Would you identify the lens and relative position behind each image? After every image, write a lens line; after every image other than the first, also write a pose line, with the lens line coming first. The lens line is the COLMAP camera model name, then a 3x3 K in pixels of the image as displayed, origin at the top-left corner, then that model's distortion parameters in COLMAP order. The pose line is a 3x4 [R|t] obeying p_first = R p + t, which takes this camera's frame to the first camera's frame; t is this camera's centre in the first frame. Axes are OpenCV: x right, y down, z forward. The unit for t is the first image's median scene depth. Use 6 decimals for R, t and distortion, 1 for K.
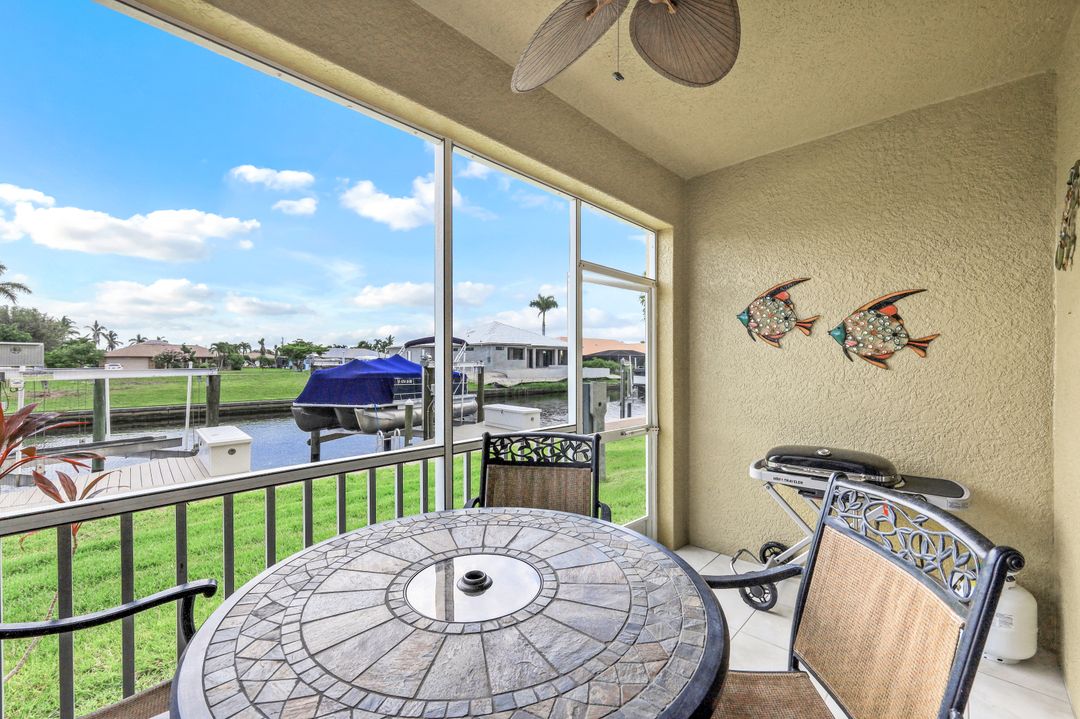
lens RADIAL K [[440.5, 0, 538.6], [0, 440.5, 364.5], [0, 0, 1]] dist [-0.000504, 0.000045]
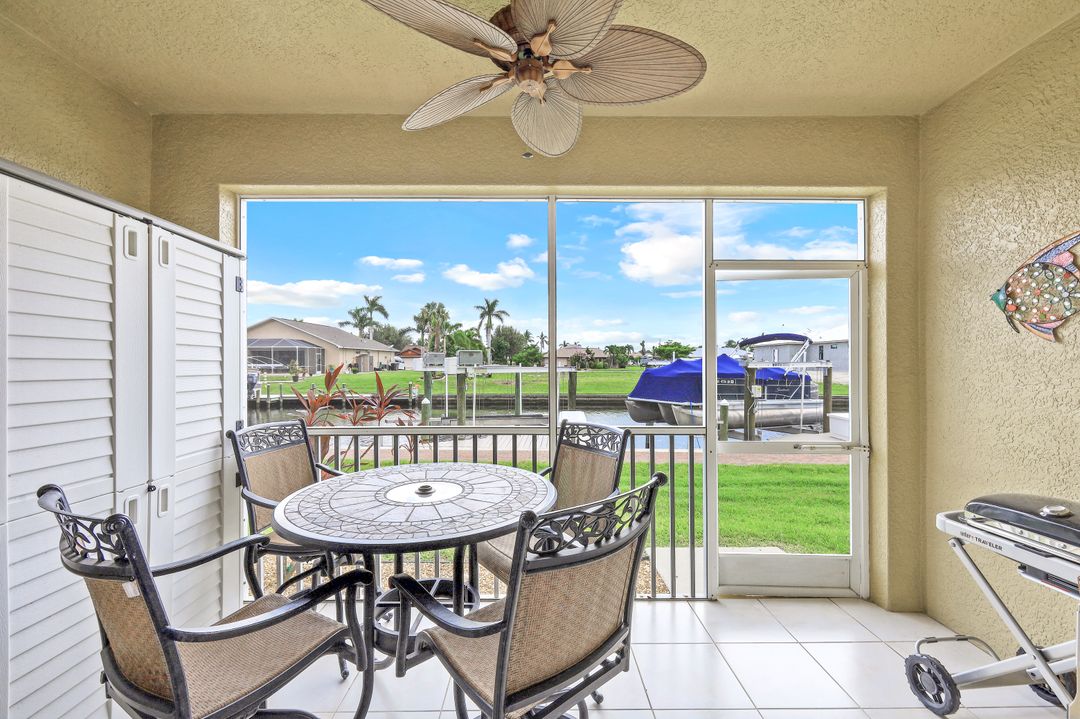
lens RADIAL K [[447.4, 0, 537.8], [0, 447.4, 364.1], [0, 0, 1]] dist [0.002033, 0.000466]
pose [[0.694992, 0.003183, -0.719010, 0.141588], [-0.002483, 0.999995, 0.002027, -0.001841], [0.719013, 0.000376, 0.694997, 0.007364]]
